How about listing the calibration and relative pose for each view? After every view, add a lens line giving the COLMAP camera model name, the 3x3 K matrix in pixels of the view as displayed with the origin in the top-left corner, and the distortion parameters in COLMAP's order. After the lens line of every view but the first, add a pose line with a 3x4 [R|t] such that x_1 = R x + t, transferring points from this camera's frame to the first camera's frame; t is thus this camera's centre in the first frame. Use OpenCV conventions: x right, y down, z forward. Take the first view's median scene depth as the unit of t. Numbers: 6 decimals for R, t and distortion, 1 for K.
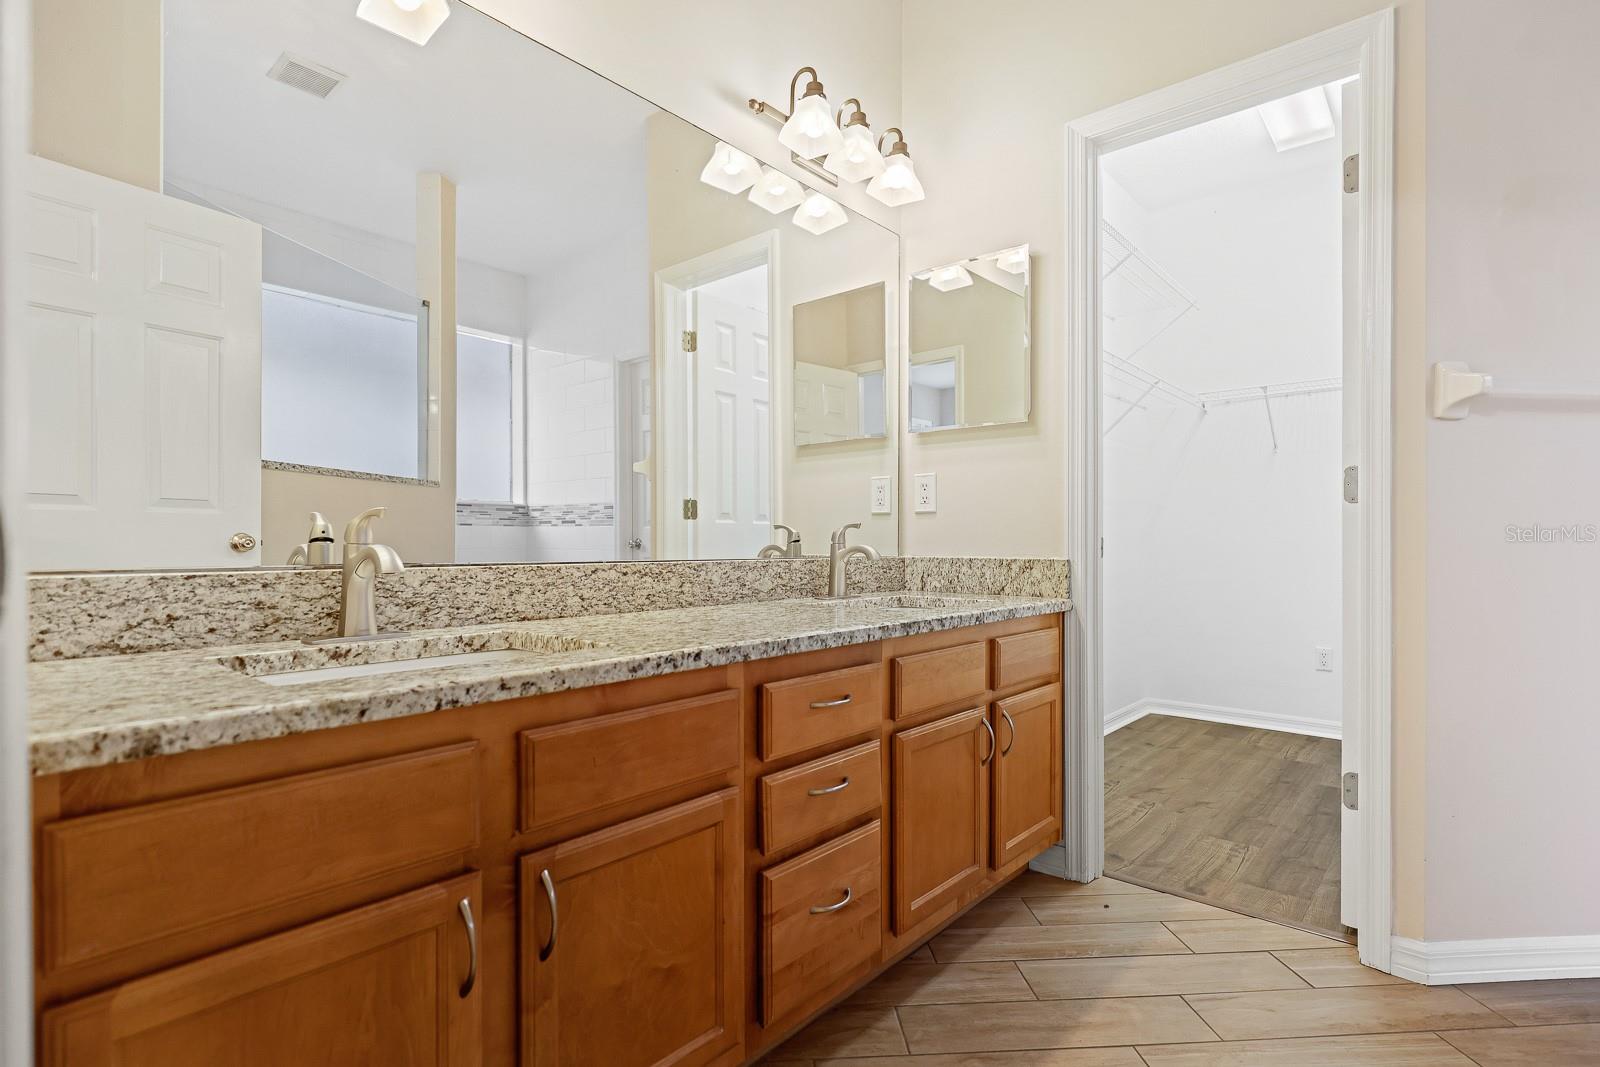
lens RADIAL K [[792.2, 0, 807.5], [0, 792.2, 542.2], [0, 0, 1]] dist [-0.004397, 0.001671]
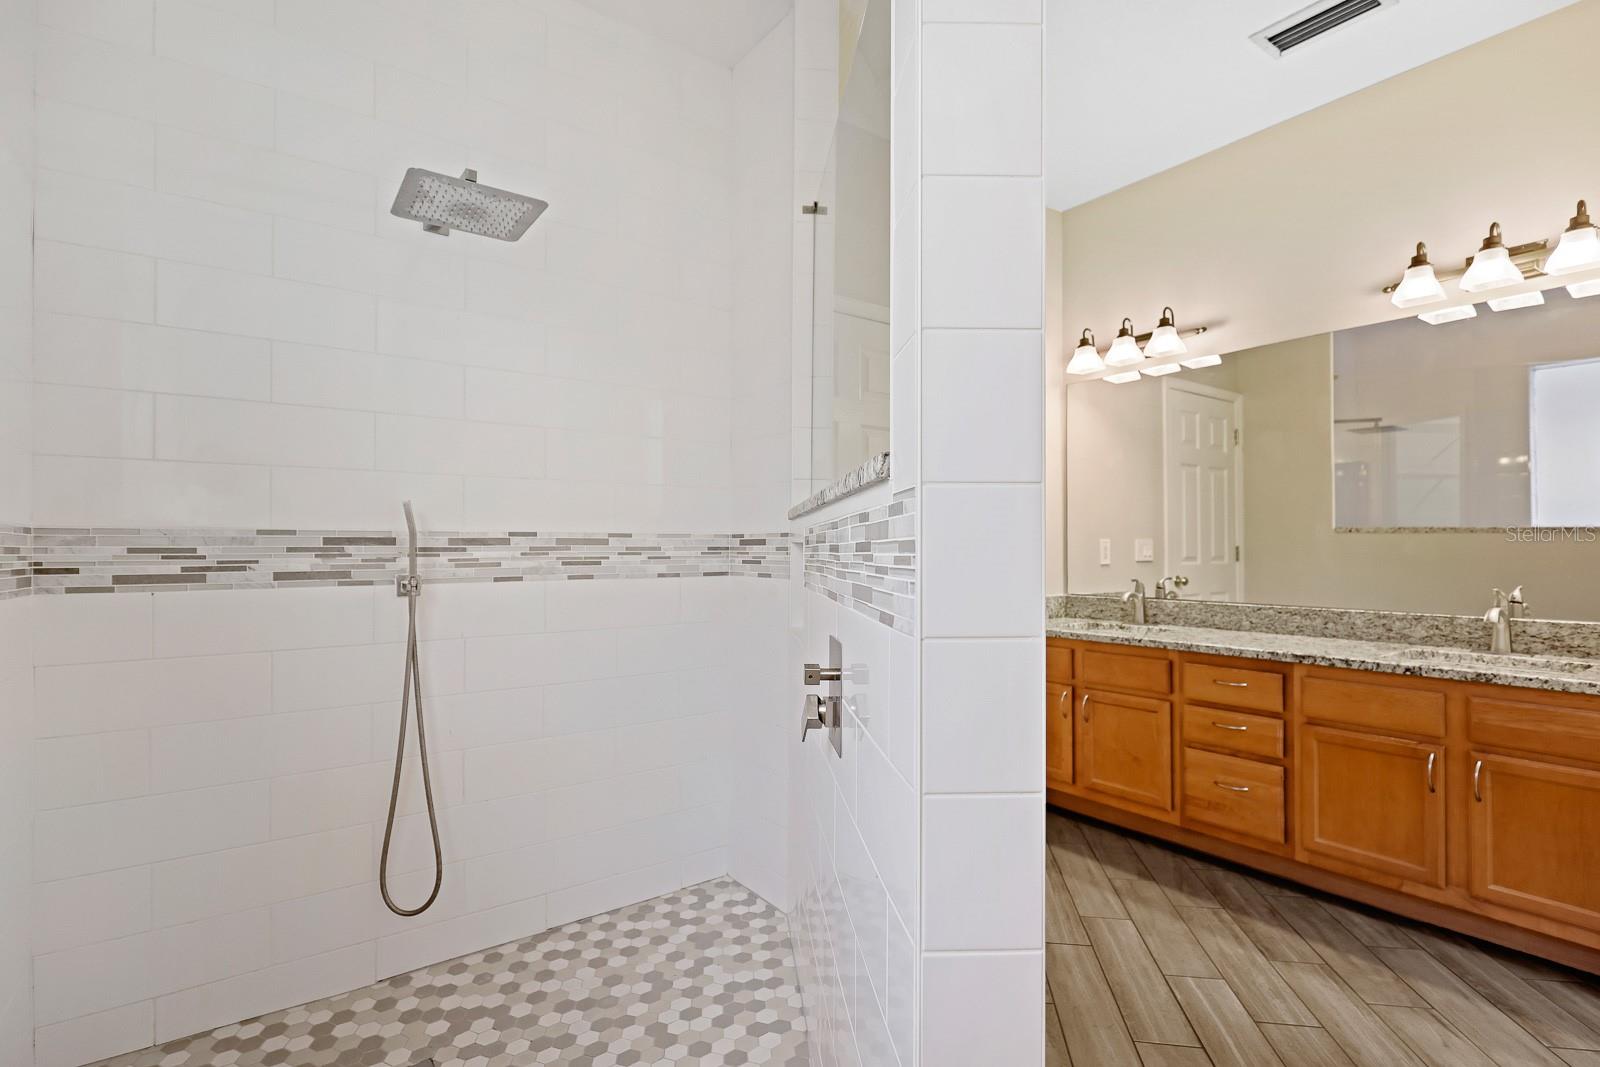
lens RADIAL K [[773.7, 0, 802.3], [0, 773.7, 536.1], [0, 0, 1]] dist [0.003843, 0.000834]
pose [[-0.233745, -0.016564, -0.972157, 1.872765], [0.003824, 0.999831, -0.017955, -0.114630], [0.972290, -0.007914, -0.233643, 0.374233]]
